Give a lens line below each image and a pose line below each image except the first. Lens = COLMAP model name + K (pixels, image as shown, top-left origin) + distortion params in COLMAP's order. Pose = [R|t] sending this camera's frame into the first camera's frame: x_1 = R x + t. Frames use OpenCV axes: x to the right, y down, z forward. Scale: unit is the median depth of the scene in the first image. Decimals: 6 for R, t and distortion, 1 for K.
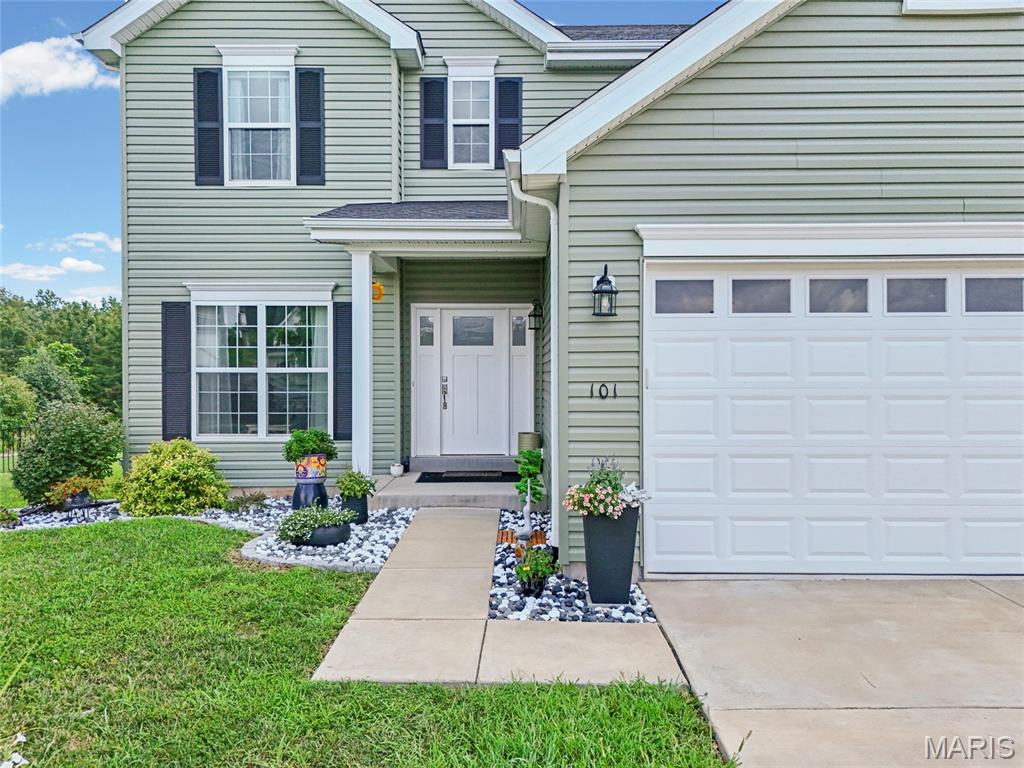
lens RADIAL K [[721.8, 0, 512.0], [0, 721.8, 384.0], [0, 0, 1]] dist [0.034659, -0.001382]
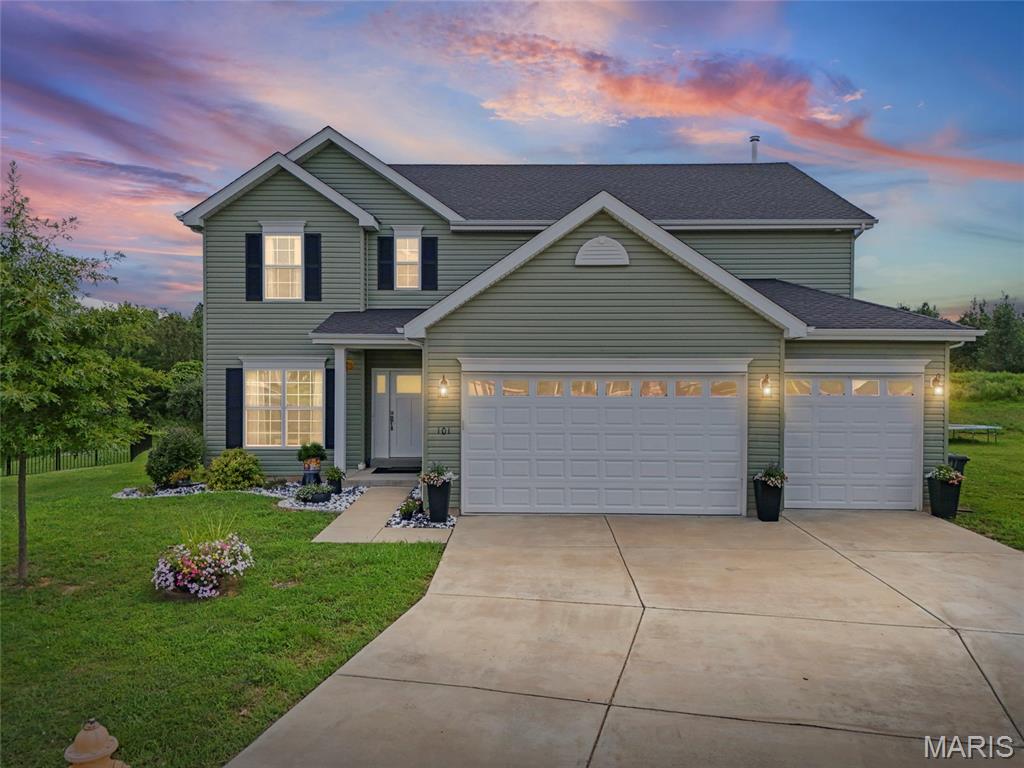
lens RADIAL K [[710.4, 0, 512.0], [0, 710.4, 384.0], [0, 0, 1]] dist [0.053280, -0.001804]
pose [[0.999986, 0.005041, -0.001735, 0.224496], [-0.005038, 0.999986, 0.001893, -0.092163], [0.001745, -0.001884, 0.999997, -0.783851]]
